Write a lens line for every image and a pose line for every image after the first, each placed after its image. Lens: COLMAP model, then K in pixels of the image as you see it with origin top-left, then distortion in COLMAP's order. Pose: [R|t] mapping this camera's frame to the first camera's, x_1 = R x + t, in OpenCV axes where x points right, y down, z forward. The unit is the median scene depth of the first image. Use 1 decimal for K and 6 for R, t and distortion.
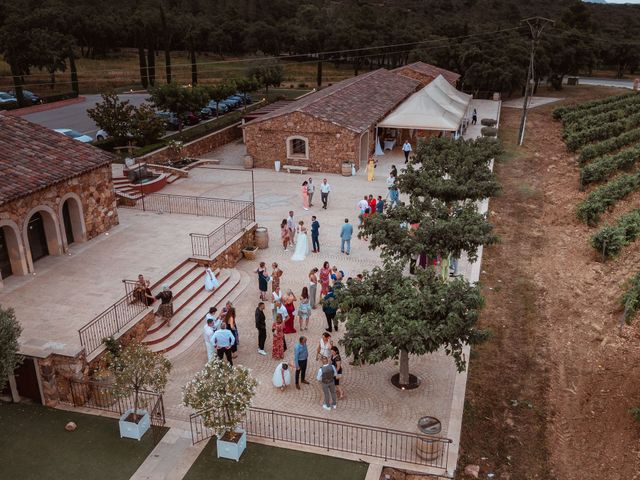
lens RADIAL K [[609.1, 0, 320.0], [0, 609.1, 240.0], [0, 0, 1]] dist [-0.001747, -0.000348]
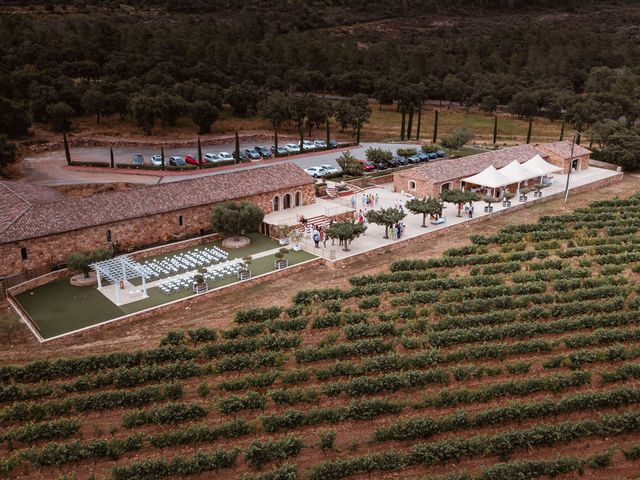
lens RADIAL K [[583.3, 0, 320.0], [0, 583.3, 240.0], [0, 0, 1]] dist [0.146198, -0.002907]
pose [[0.822624, 0.185090, -0.537616, 1.325897], [-0.195239, 0.979994, 0.038649, 0.039091], [0.534014, 0.073170, 0.842304, -1.467664]]
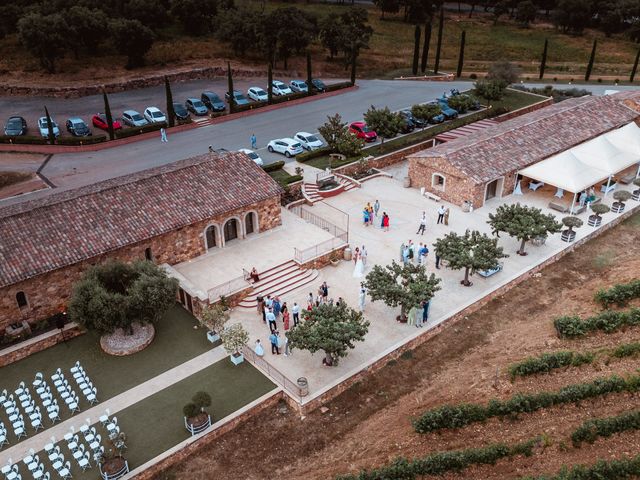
lens RADIAL K [[587.2, 0, 320.0], [0, 587.2, 240.0], [0, 0, 1]] dist [0.070207, 0.010419]
pose [[0.828769, 0.269843, -0.490232, 0.660741], [-0.189714, 0.959660, 0.207511, -0.381933], [0.526452, -0.078974, 0.846529, -0.445602]]
